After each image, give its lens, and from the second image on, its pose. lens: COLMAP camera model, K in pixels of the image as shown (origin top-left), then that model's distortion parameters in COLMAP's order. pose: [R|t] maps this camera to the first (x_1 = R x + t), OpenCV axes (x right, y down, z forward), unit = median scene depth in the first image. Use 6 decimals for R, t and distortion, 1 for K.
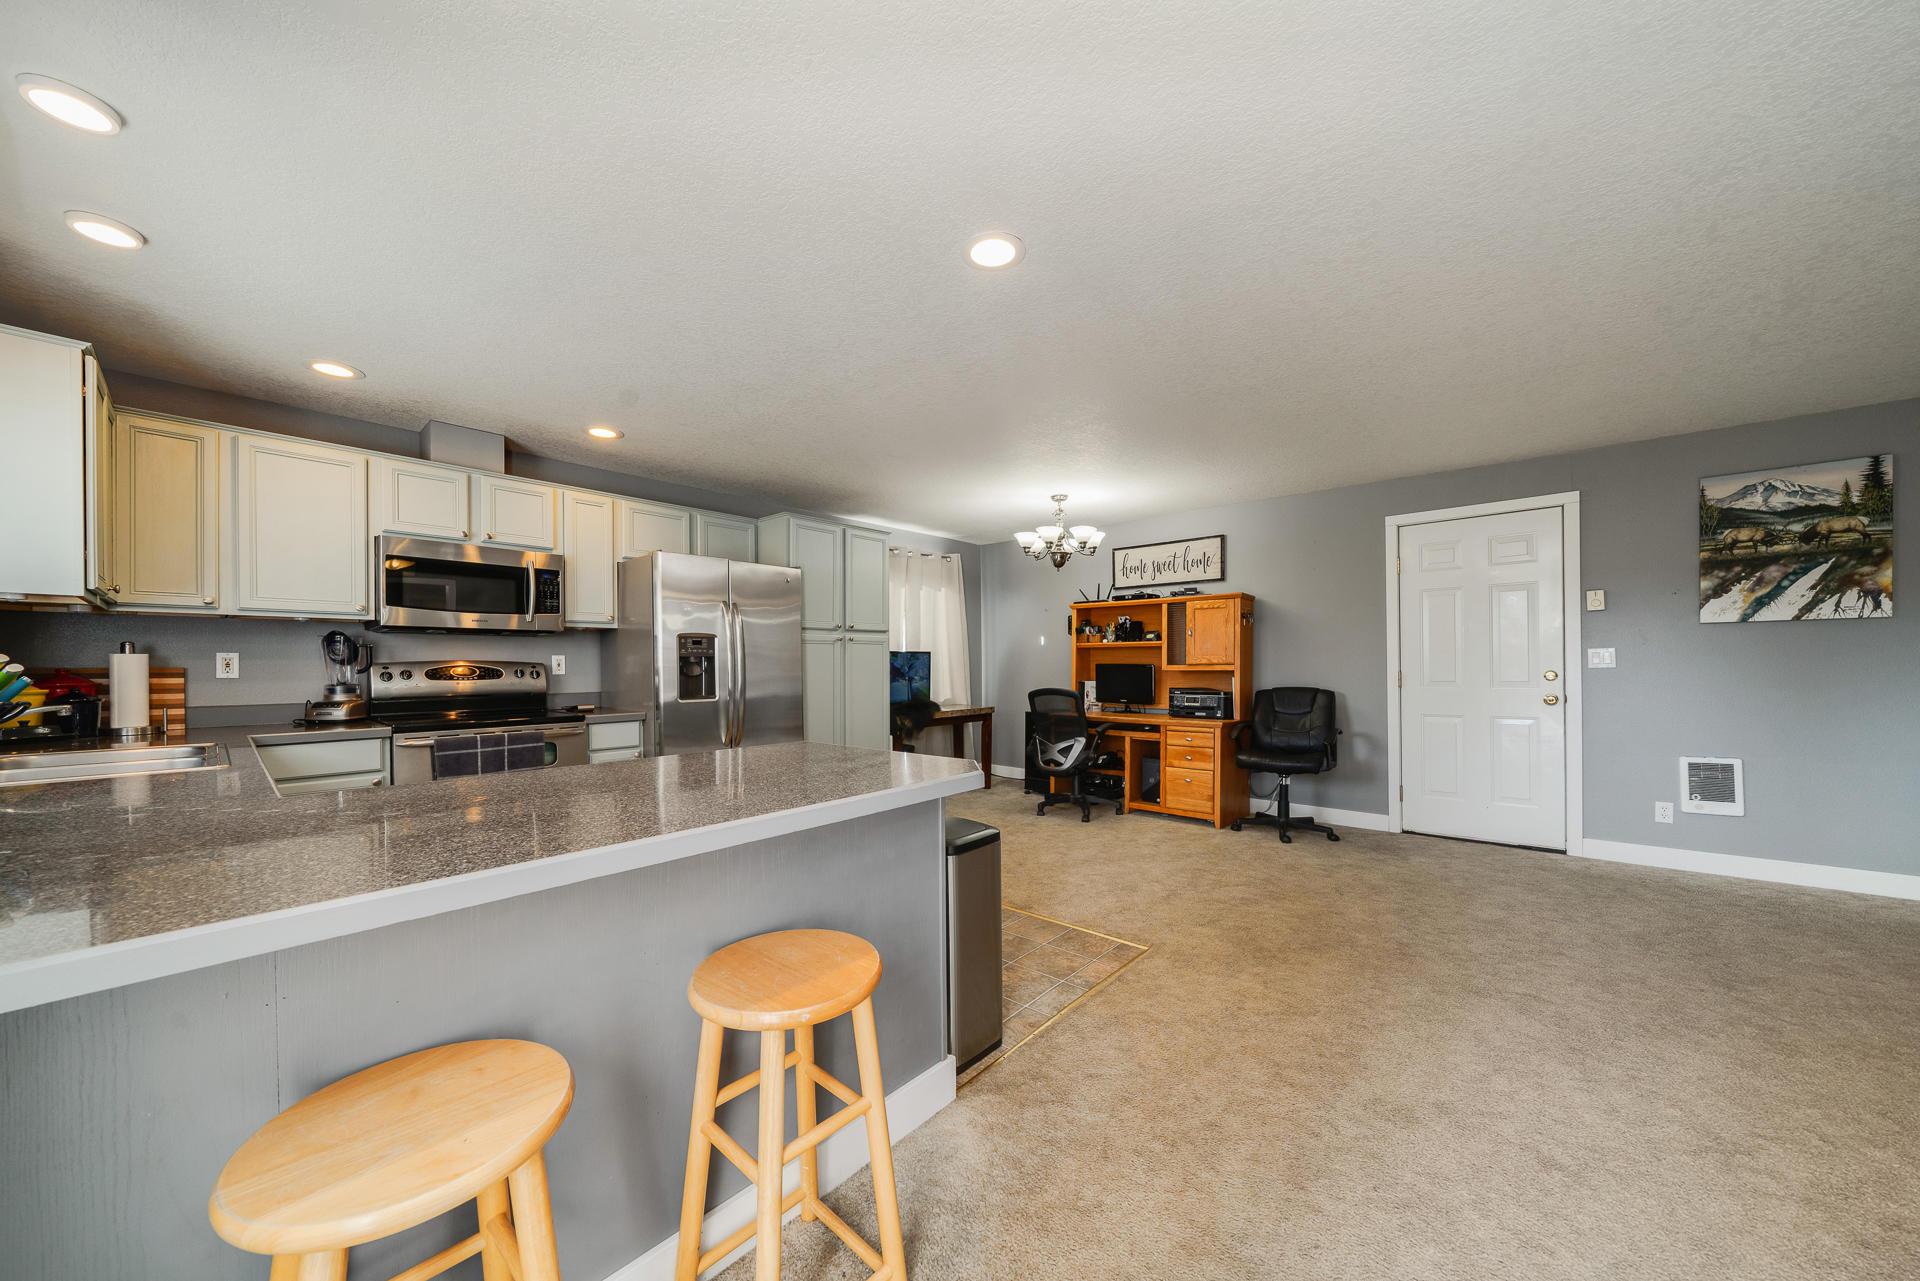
lens RADIAL K [[660.1, 0, 947.8], [0, 660.1, 672.6], [0, 0, 1]] dist [-0.010447, 0.000193]
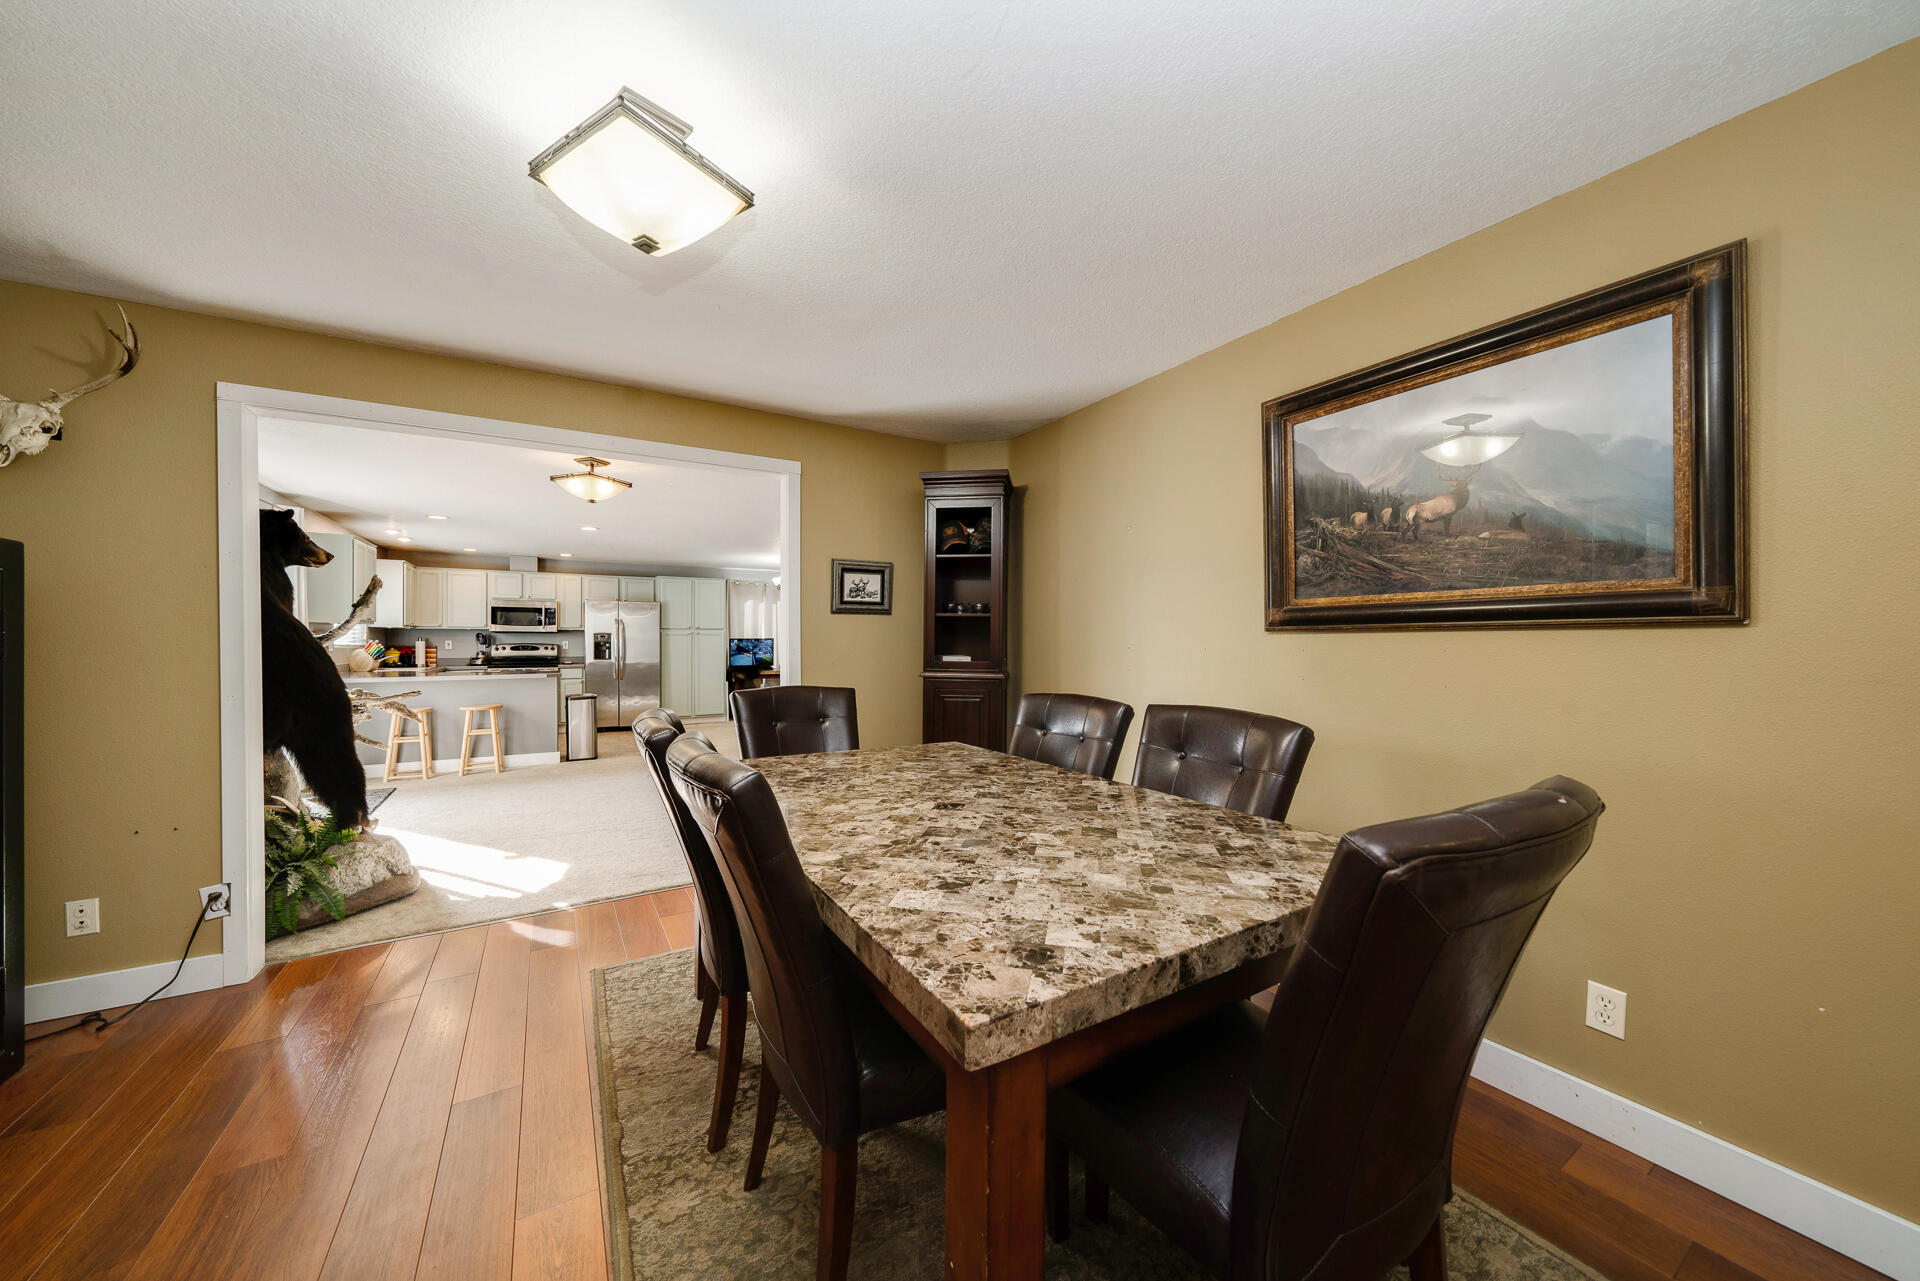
lens RADIAL K [[660.1, 0, 950.4], [0, 660.1, 637.2], [0, 0, 1]] dist [-0.010447, 0.000193]
pose [[0.957813, 0.004378, -0.287360, 1.600003], [-0.010013, 0.999785, -0.018144, -0.012037], [0.287219, 0.020256, 0.957651, -0.992081]]
